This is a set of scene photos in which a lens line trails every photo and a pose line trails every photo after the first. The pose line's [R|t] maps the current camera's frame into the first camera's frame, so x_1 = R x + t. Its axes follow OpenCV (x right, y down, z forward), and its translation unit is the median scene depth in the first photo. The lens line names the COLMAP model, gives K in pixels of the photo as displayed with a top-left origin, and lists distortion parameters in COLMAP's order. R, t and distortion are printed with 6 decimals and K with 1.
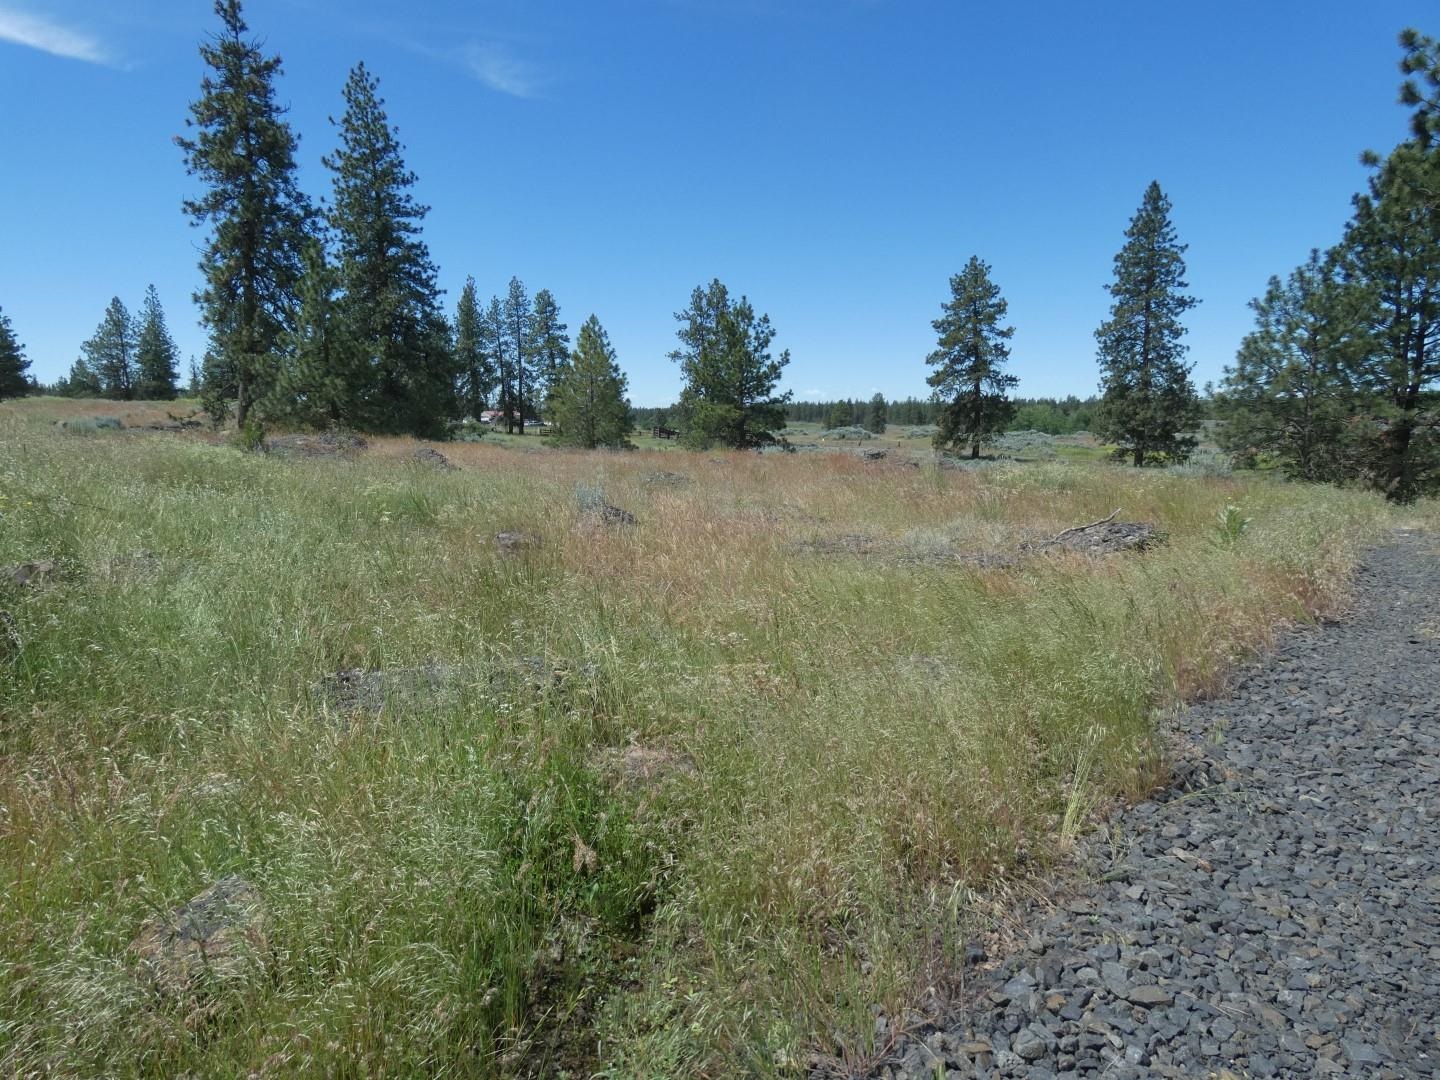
lens RADIAL K [[820.3, 0, 757.5], [0, 820.3, 525.3], [0, 0, 1]] dist [0.016678, -0.029176]
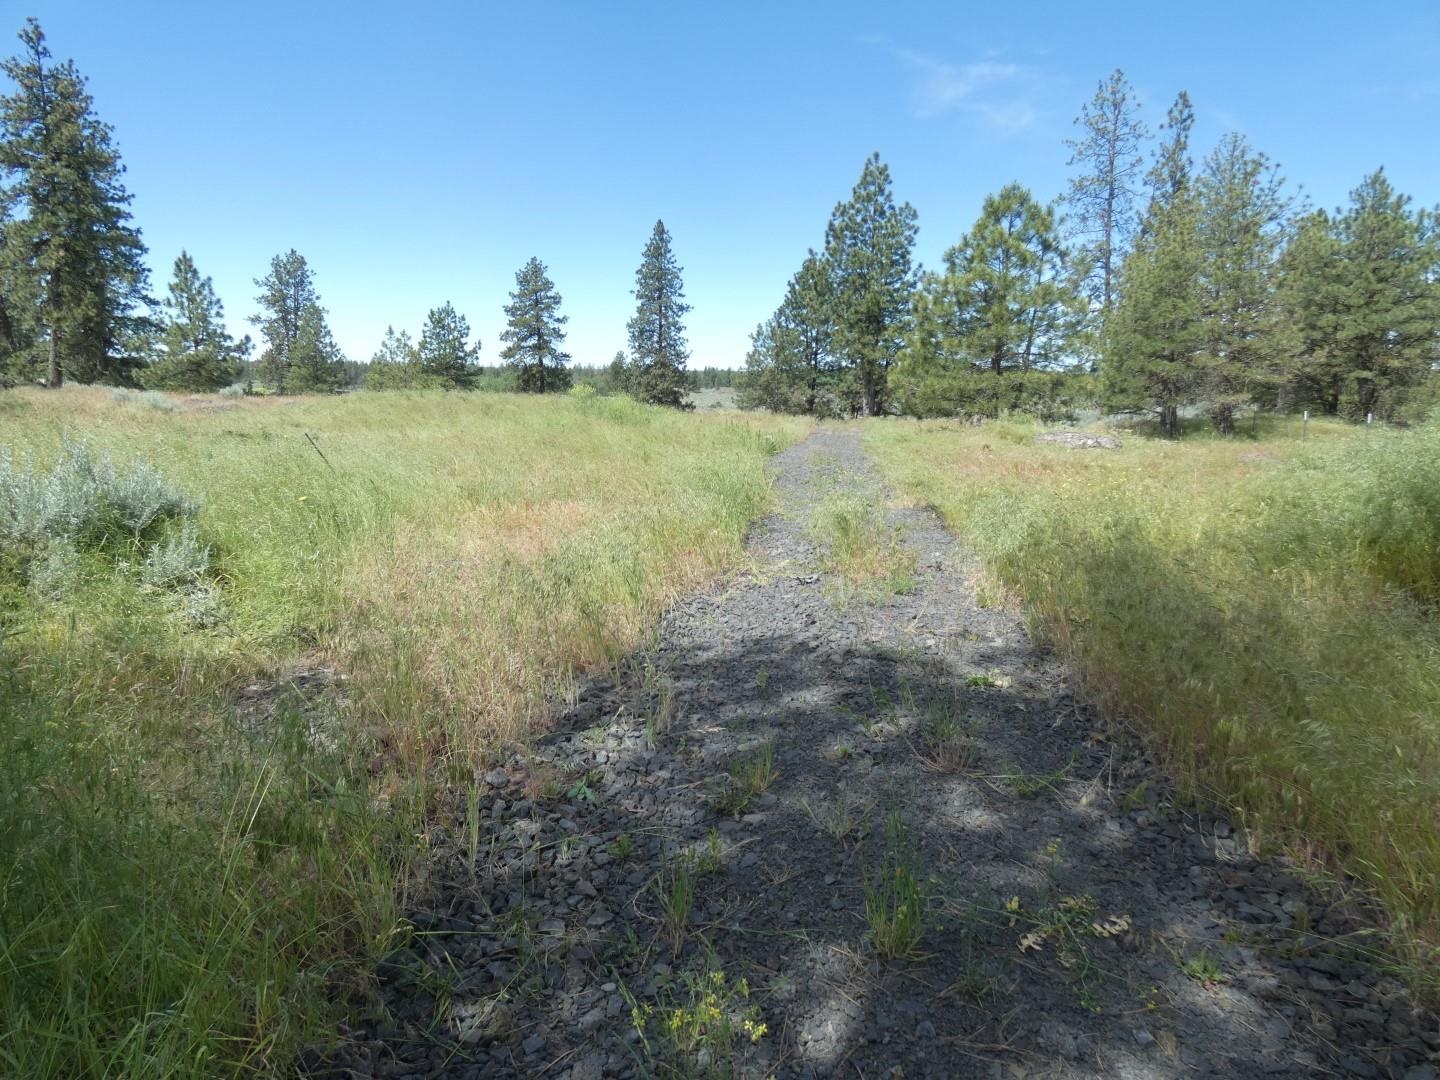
lens RADIAL K [[816.9, 0, 741.5], [0, 816.9, 533.2], [0, 0, 1]] dist [-0.010115, -0.002228]
pose [[0.829534, -0.079069, 0.552830, -0.212773], [0.048594, 0.996391, 0.069594, 0.027061], [-0.556337, -0.030866, 0.830383, -0.251823]]
